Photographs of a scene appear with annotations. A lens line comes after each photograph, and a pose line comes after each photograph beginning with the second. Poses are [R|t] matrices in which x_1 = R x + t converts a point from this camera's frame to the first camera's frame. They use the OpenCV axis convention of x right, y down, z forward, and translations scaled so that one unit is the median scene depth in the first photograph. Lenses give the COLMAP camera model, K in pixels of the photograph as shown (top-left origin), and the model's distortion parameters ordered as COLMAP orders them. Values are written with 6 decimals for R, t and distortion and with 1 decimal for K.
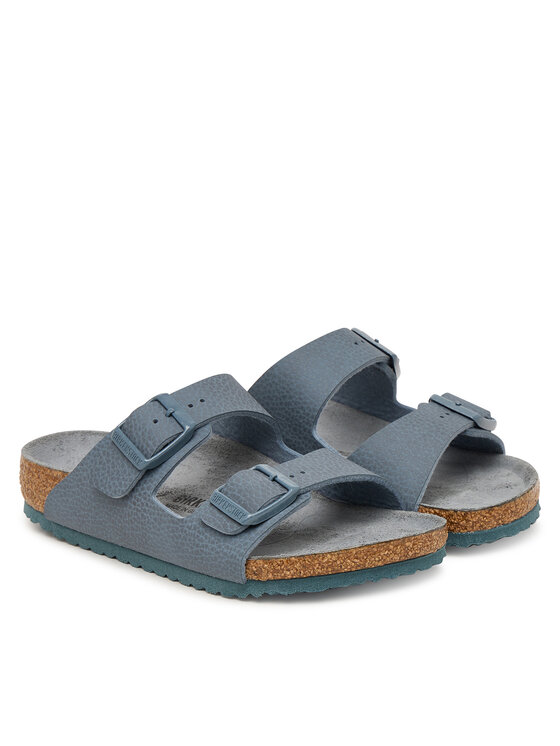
lens RADIAL K [[2189.5, 0, 280.0], [0, 2189.5, 373.0], [0, 0, 1]] dist [-0.019105, -0.273302]
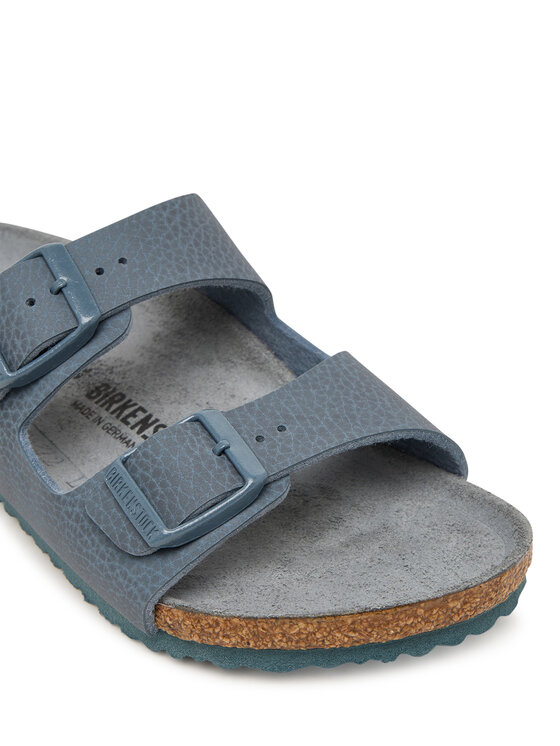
lens RADIAL K [[1452.8, 0, 280.0], [0, 1452.8, 373.0], [0, 0, 1]] dist [0.046369, 0.116194]
pose [[0.990159, 0.101106, -0.096759, 0.044995], [-0.057384, 0.923936, 0.378219, -0.108359], [0.127640, -0.368944, 0.920646, 0.682462]]
